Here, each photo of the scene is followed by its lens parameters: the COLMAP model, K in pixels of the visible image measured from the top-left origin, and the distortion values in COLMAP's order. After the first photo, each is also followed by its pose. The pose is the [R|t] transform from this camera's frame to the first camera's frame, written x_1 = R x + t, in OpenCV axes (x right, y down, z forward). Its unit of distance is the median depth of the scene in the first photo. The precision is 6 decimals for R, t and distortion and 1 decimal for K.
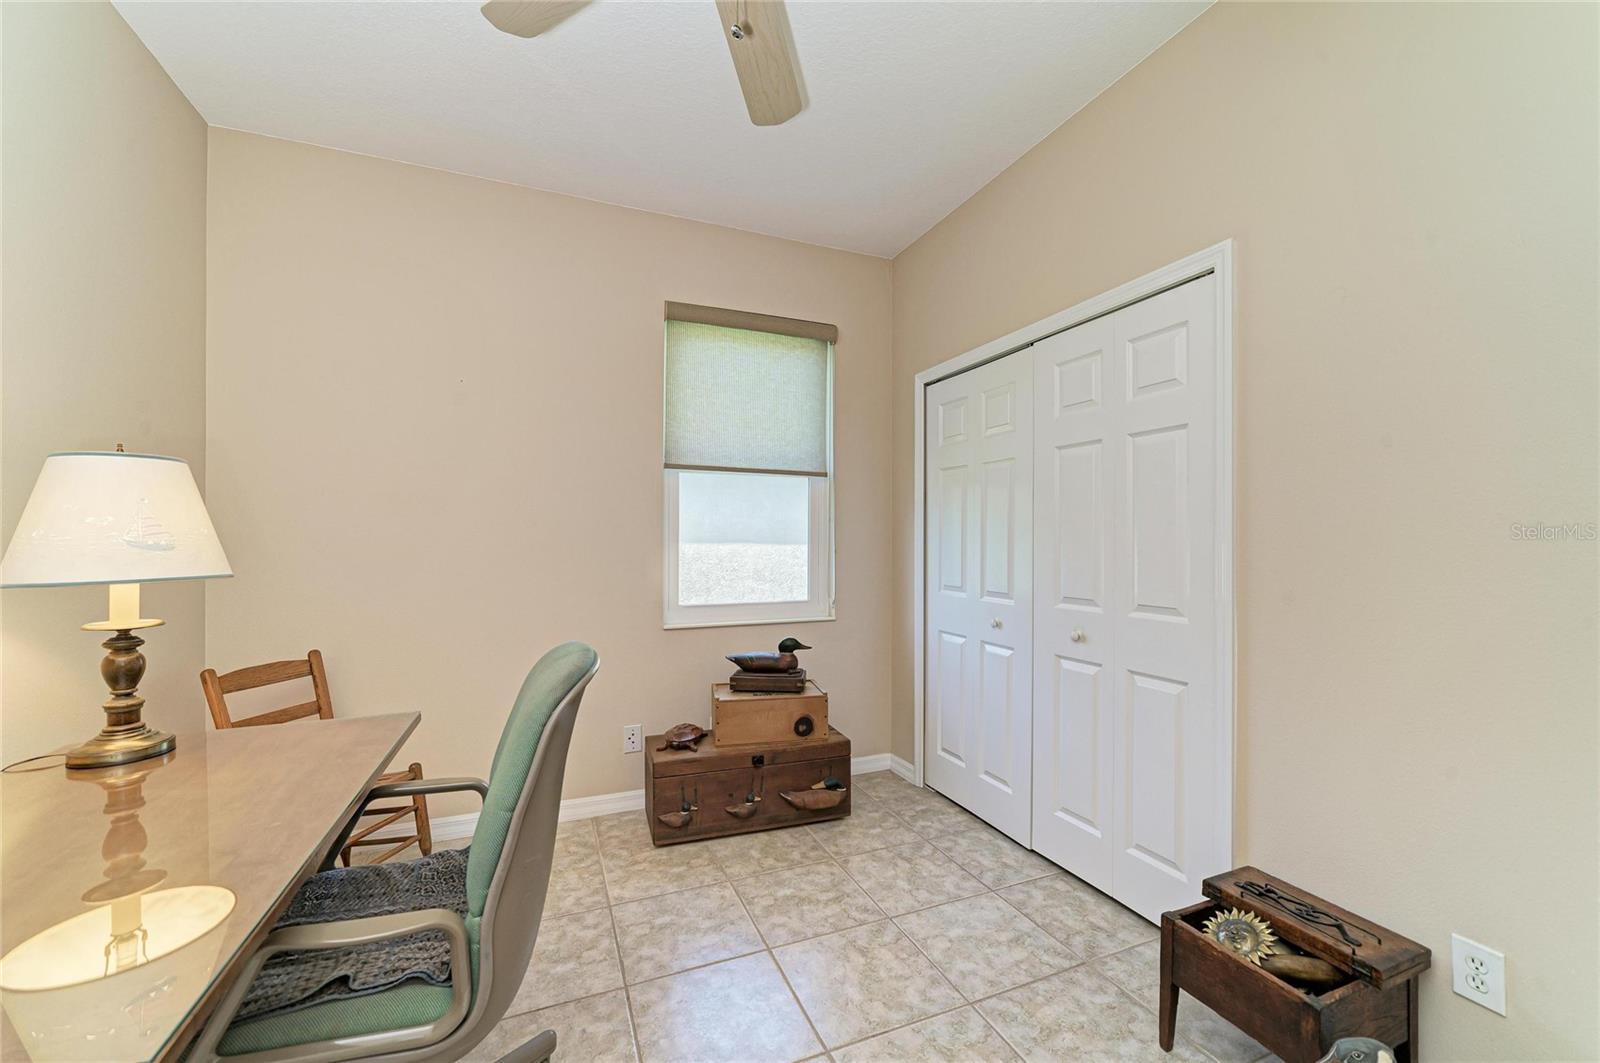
lens RADIAL K [[654.6, 0, 804.4], [0, 654.6, 536.2], [0, 0, 1]] dist [-0.008668, 0.003546]
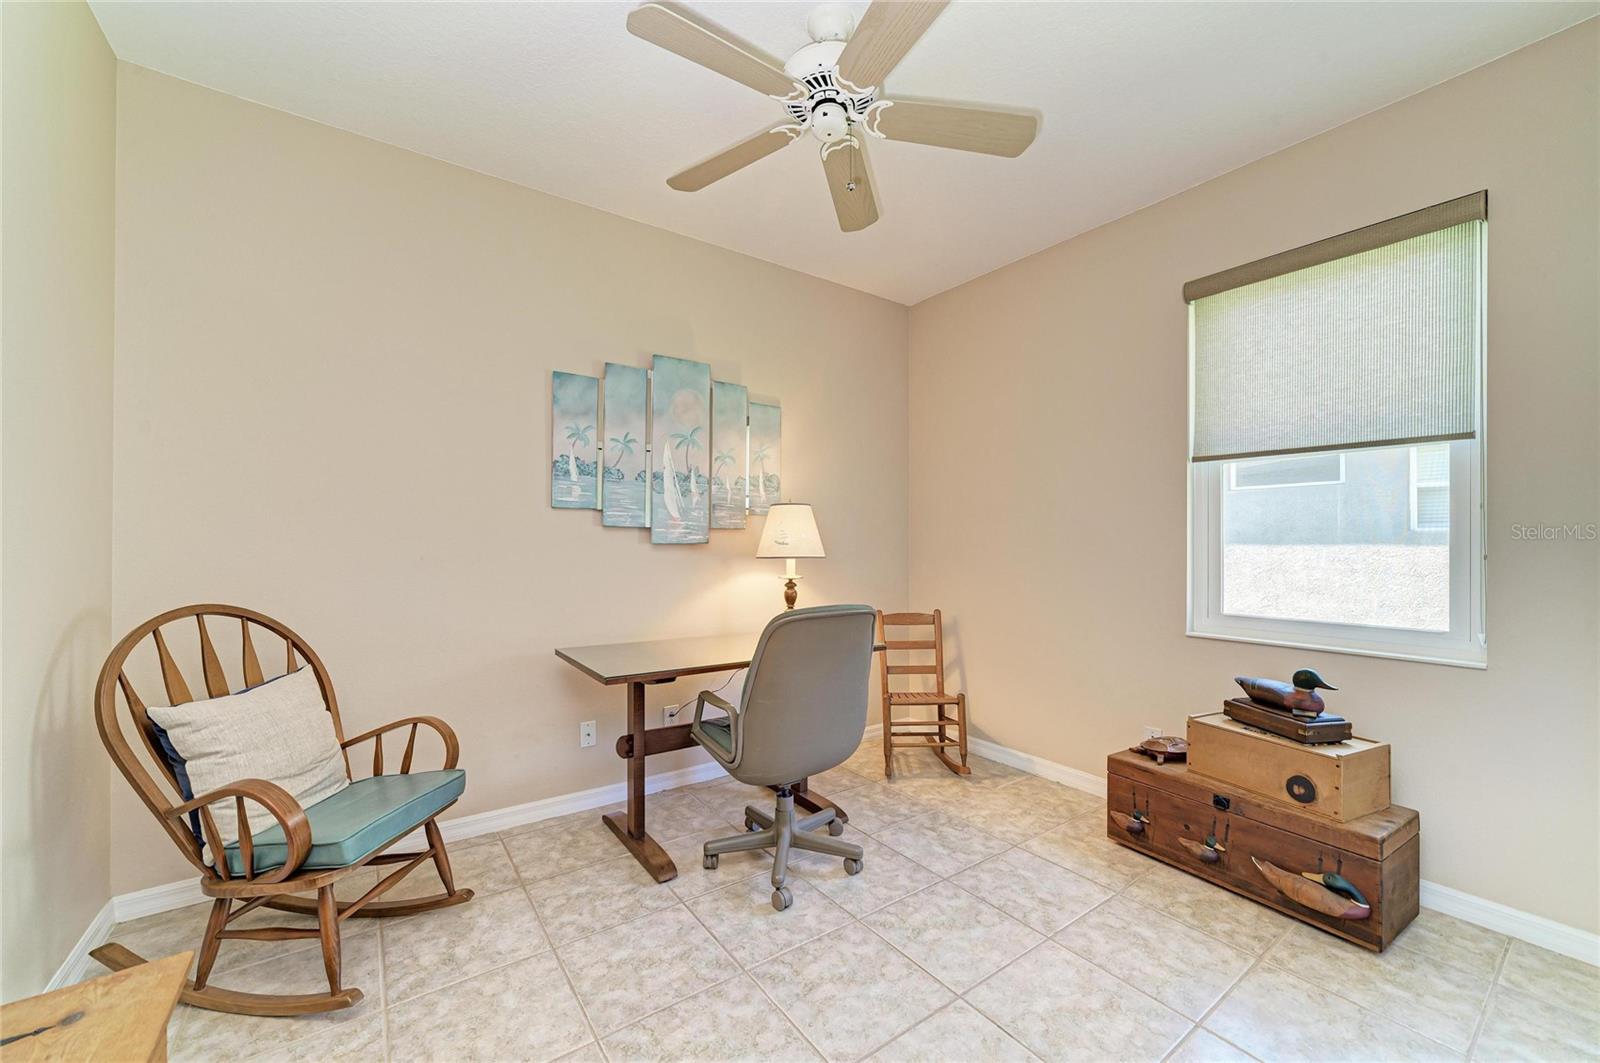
lens RADIAL K [[654.6, 0, 805.2], [0, 654.6, 537.5], [0, 0, 1]] dist [-0.008668, 0.003546]
pose [[0.190910, -0.007557, -0.981579, 0.648596], [0.004991, 0.999965, -0.006728, 0.006691], [0.981595, -0.003614, 0.190941, 0.318067]]
